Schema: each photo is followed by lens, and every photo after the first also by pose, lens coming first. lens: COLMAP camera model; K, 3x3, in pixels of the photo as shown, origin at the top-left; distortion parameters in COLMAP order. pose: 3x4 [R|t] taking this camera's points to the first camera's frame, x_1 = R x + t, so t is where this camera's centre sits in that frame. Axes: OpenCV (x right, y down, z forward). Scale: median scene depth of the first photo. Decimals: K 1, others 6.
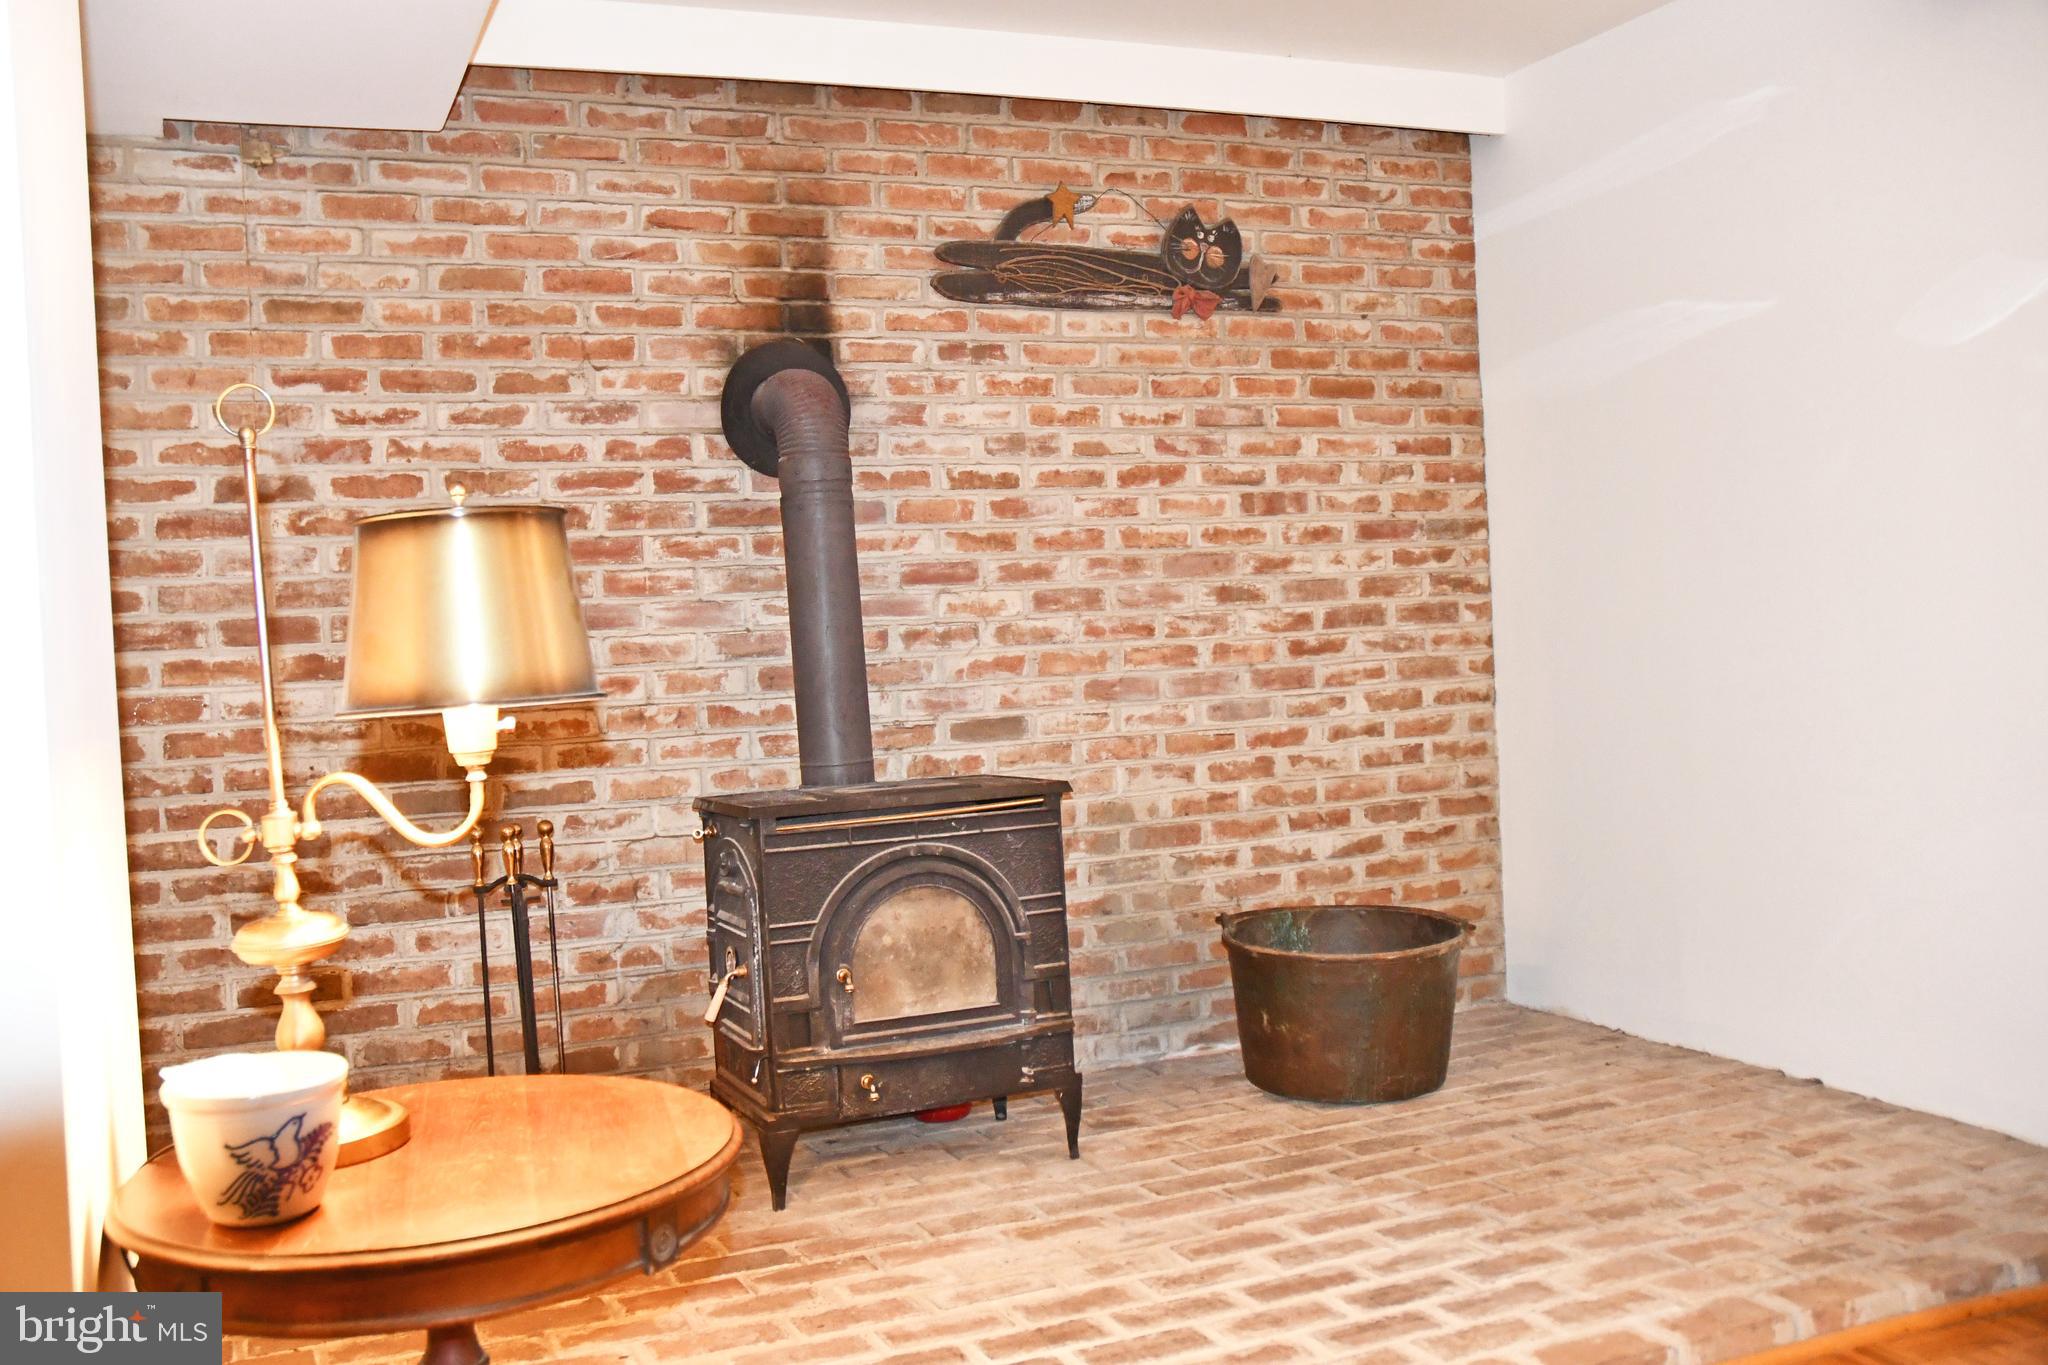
lens RADIAL K [[1849.0, 0, 1034.2], [0, 1849.0, 678.0], [0, 0, 1]] dist [-0.061598, 0.070859]
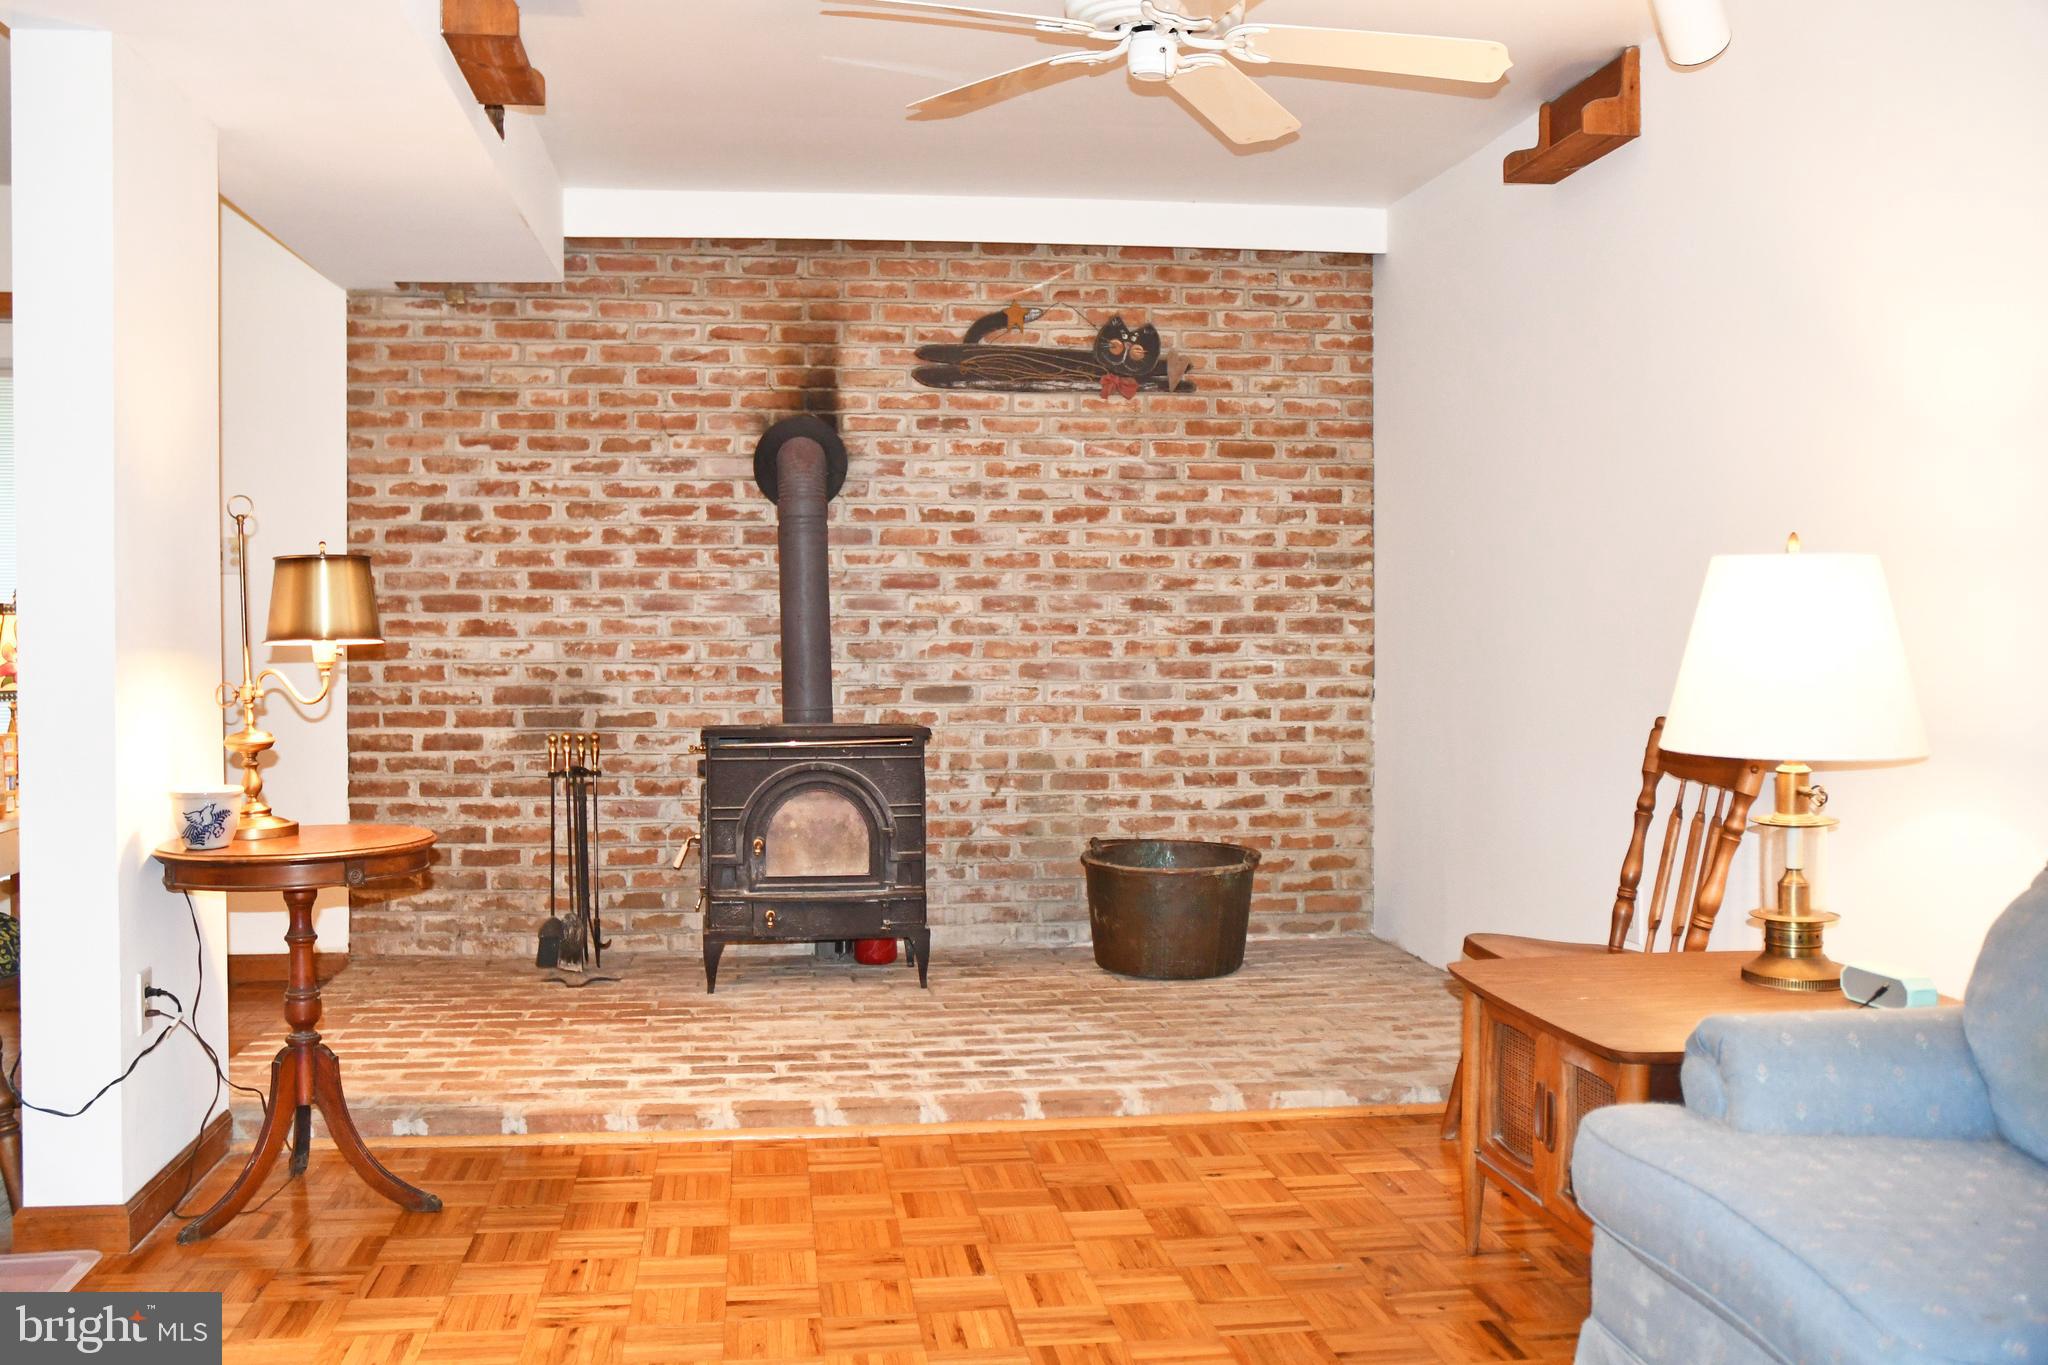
lens RADIAL K [[1849.0, 0, 1016.1], [0, 1849.0, 692.4], [0, 0, 1]] dist [-0.061598, 0.070859]
pose [[0.965146, 0.052654, -0.256360, 0.410498], [-0.049638, 0.998601, 0.018225, -0.001997], [0.256961, -0.004865, 0.966410, -0.354440]]
